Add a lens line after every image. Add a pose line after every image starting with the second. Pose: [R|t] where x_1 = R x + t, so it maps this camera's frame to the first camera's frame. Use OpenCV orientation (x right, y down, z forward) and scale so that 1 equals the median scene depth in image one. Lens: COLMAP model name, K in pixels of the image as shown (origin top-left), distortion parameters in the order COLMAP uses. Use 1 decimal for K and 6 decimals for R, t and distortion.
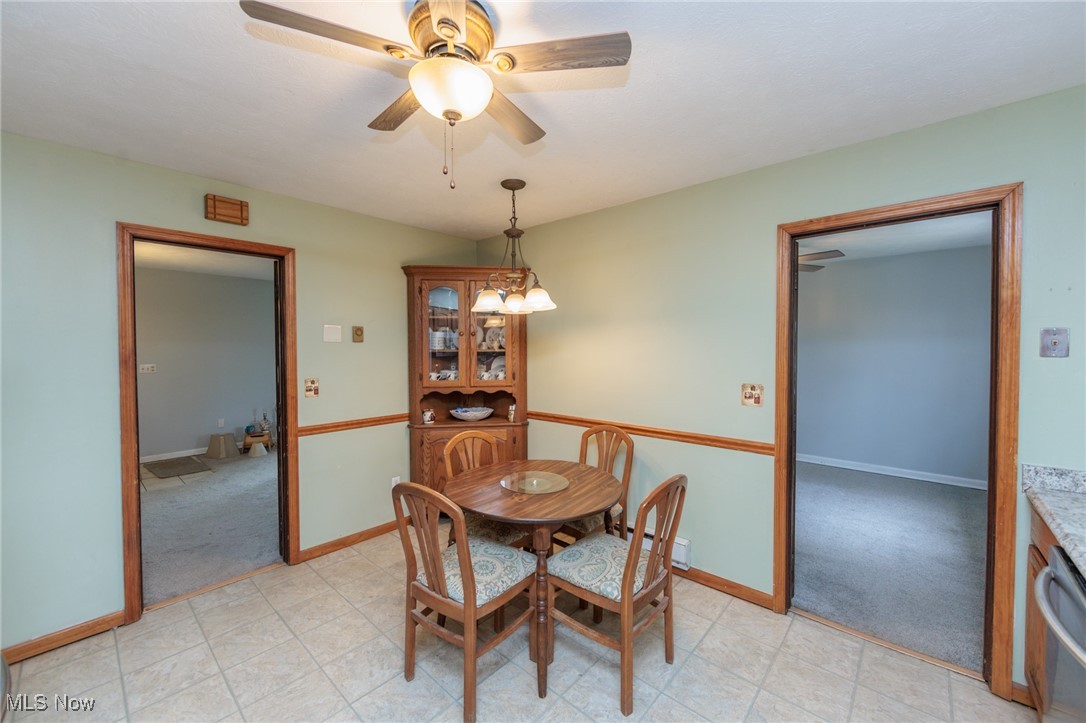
lens RADIAL K [[427.7, 0, 543.9], [0, 427.7, 355.6], [0, 0, 1]] dist [-0.001063, -0.000027]
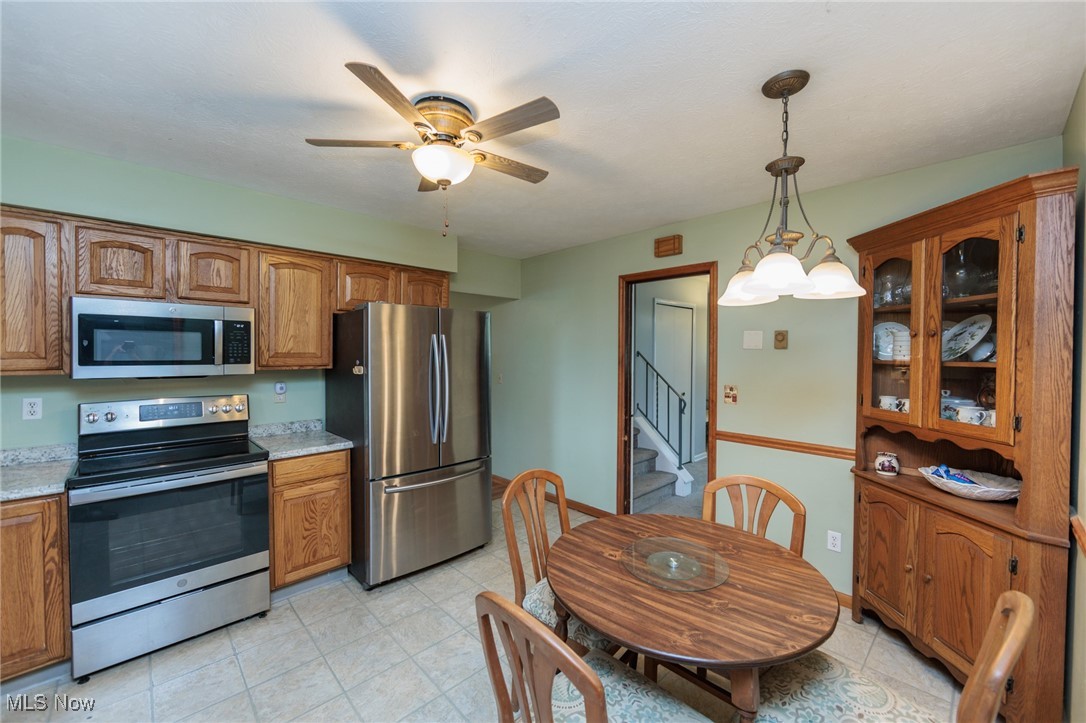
lens RADIAL K [[427.7, 0, 543.9], [0, 427.7, 355.6], [0, 0, 1]] dist [-0.001063, -0.000027]
pose [[-0.069220, 0.018229, -0.997435, 0.552414], [-0.026047, 0.999459, 0.020074, -0.028361], [0.997261, 0.027369, -0.068707, 0.708207]]
